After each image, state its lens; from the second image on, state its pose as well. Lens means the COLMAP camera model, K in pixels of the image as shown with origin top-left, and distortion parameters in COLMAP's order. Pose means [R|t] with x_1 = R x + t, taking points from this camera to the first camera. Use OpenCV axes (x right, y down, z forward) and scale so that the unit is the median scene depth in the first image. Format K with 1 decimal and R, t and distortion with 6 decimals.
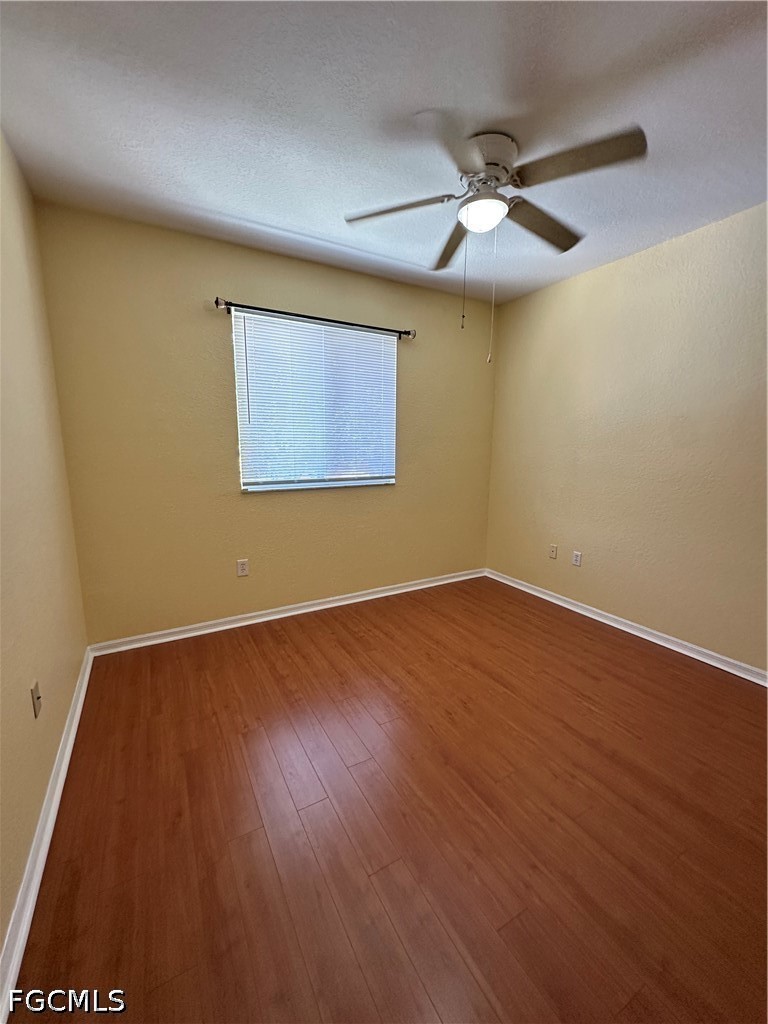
lens RADIAL K [[410.3, 0, 384.6], [0, 410.3, 511.9], [0, 0, 1]] dist [-0.004244, 0.001205]
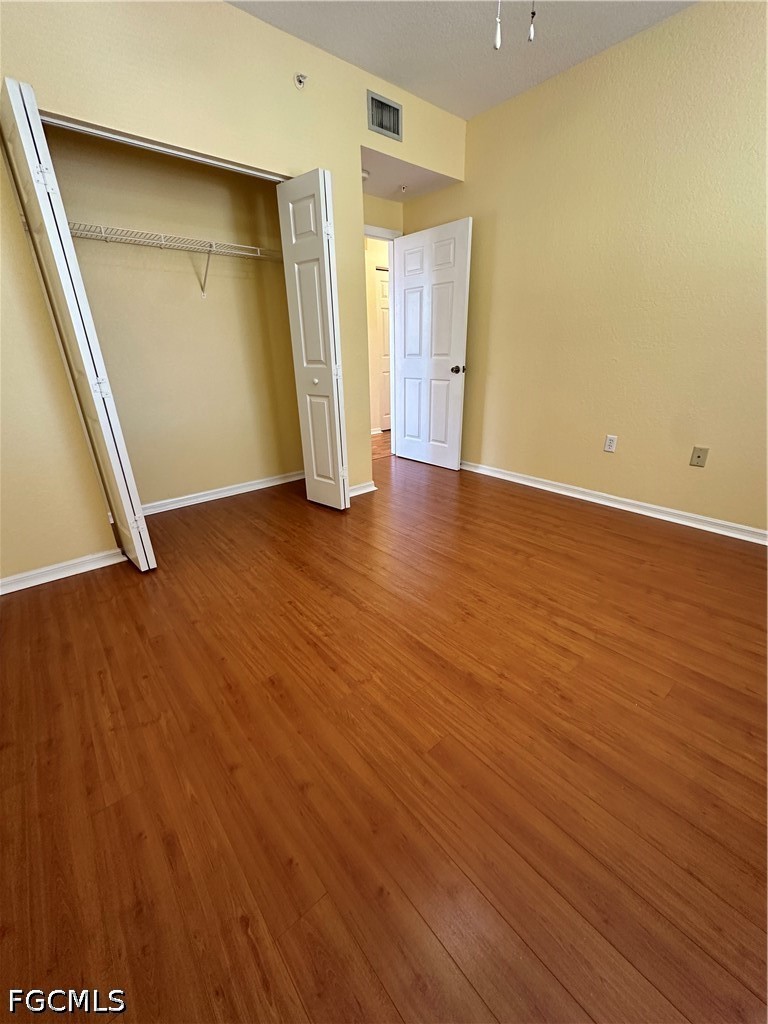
lens RADIAL K [[410.3, 0, 384.6], [0, 410.3, 511.9], [0, 0, 1]] dist [-0.004244, 0.001205]
pose [[-0.982293, 0.083021, -0.167950, 0.413313], [-0.016022, 0.855946, 0.516817, -0.114665], [0.186663, 0.510356, -0.839460, 1.334307]]
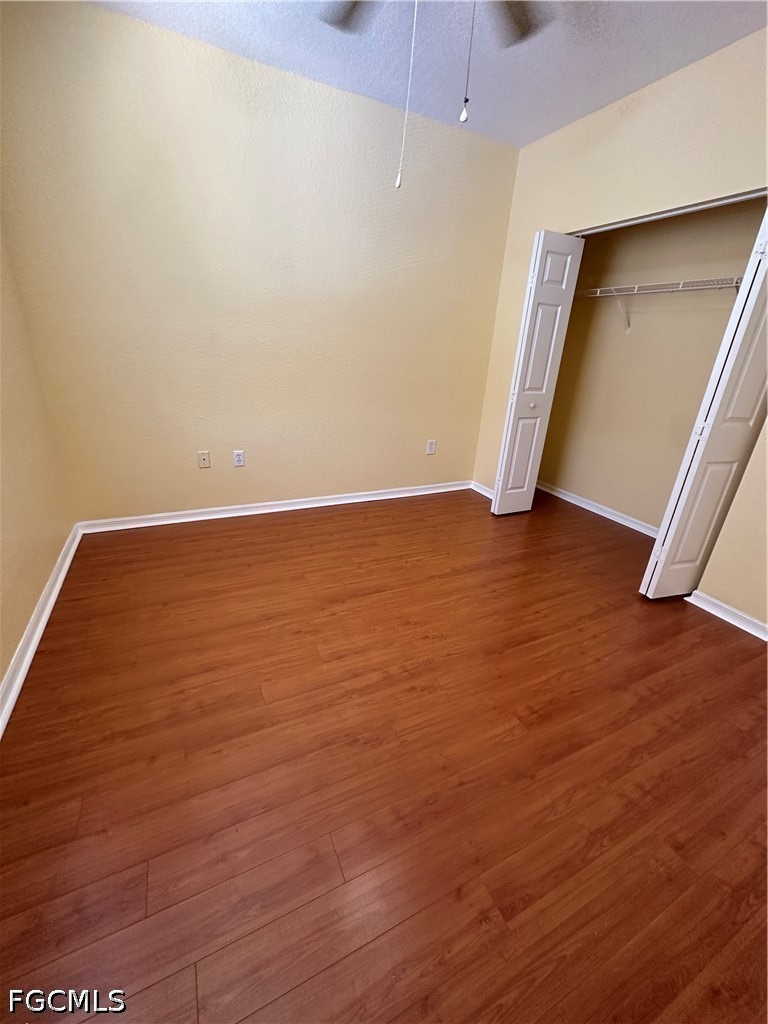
lens RADIAL K [[410.3, 0, 384.6], [0, 410.3, 511.9], [0, 0, 1]] dist [-0.004244, 0.001205]
pose [[0.059706, -0.374150, 0.925444, -0.482655], [0.106611, 0.924186, 0.366763, -0.089841], [-0.992507, 0.076764, 0.095068, 0.810567]]
